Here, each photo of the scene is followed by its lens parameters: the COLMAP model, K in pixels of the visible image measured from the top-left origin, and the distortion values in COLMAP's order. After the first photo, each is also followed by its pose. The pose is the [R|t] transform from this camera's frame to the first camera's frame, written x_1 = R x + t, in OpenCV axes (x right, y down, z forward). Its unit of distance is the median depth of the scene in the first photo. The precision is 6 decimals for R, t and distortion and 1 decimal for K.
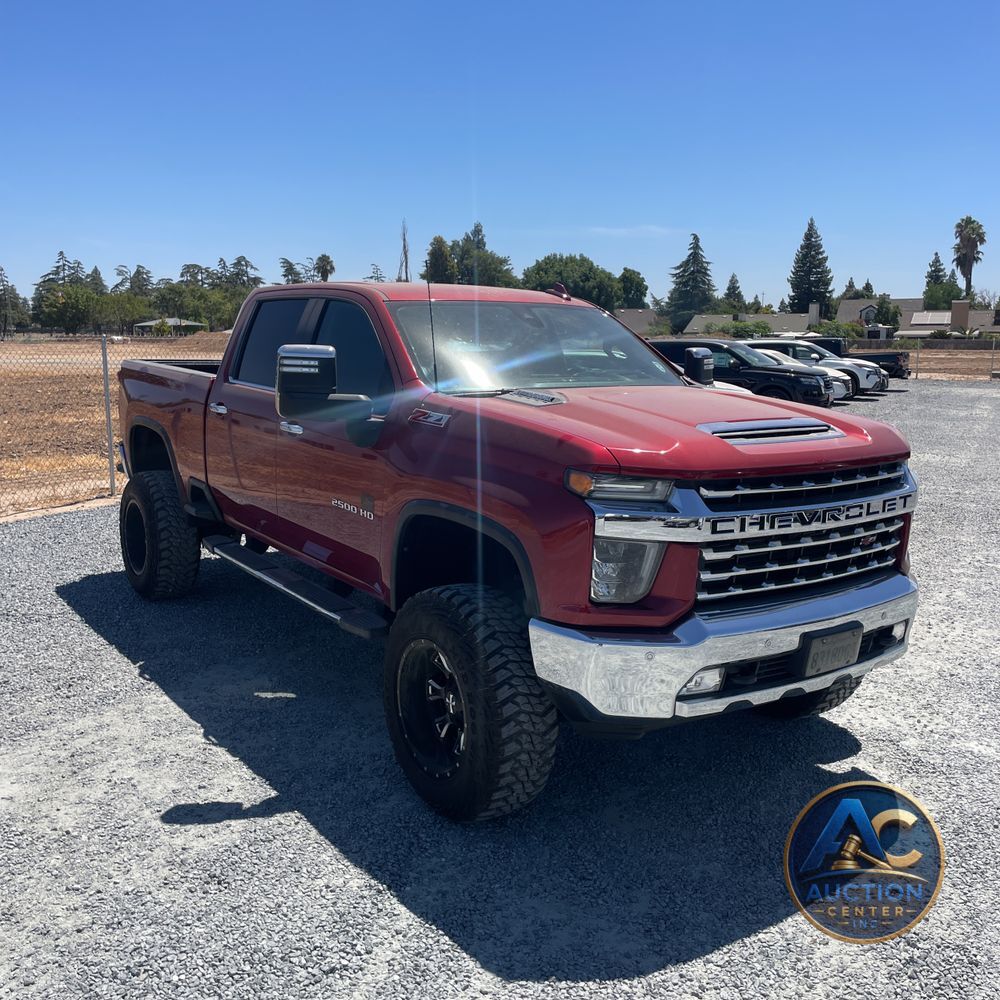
lens RADIAL K [[1006.1, 0, 506.0], [0, 1006.1, 507.6], [0, 0, 1]] dist [0.033667, 0.000000]
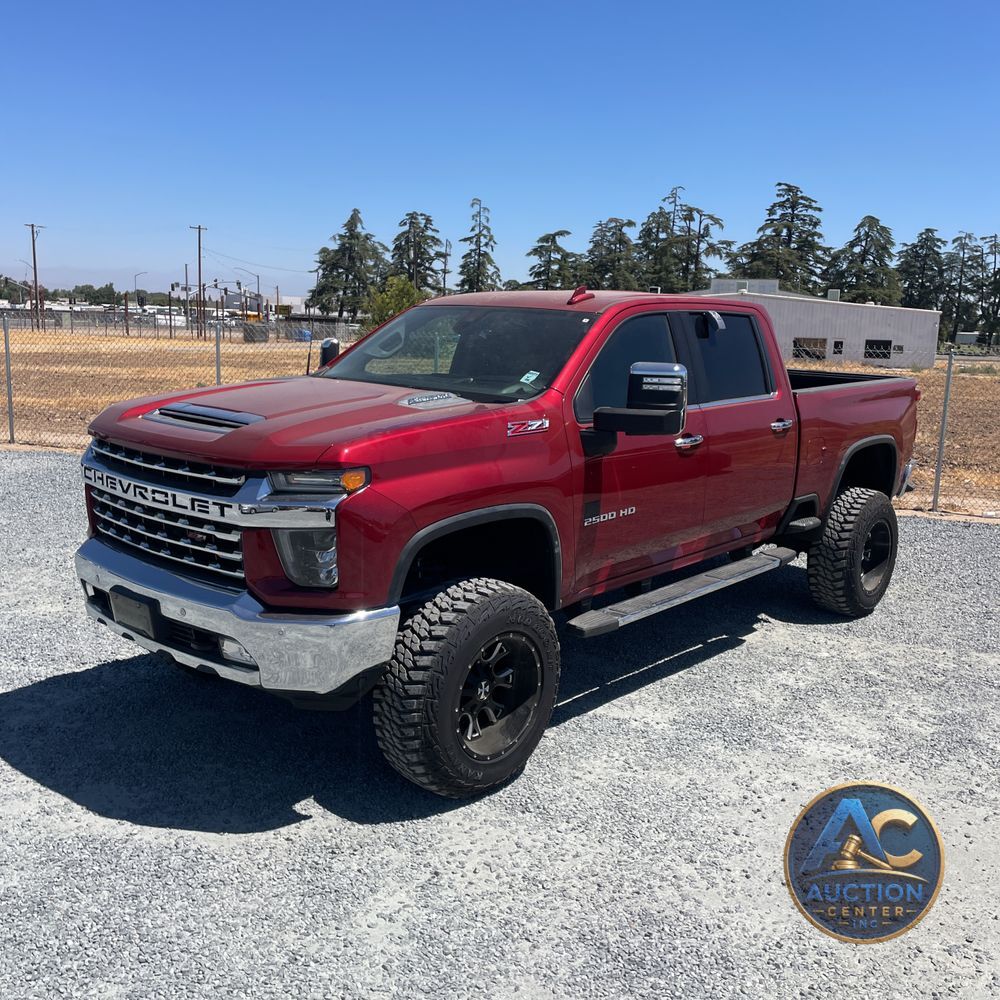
lens RADIAL K [[1006.1, 0, 509.5], [0, 1006.1, 523.8], [0, 0, 1]] dist [0.033667, 0.000000]
pose [[0.242780, 0.192535, -0.950783, 1.358442], [-0.200696, 0.968871, 0.144950, -0.183779], [0.949094, 0.155627, 0.273864, 0.998168]]
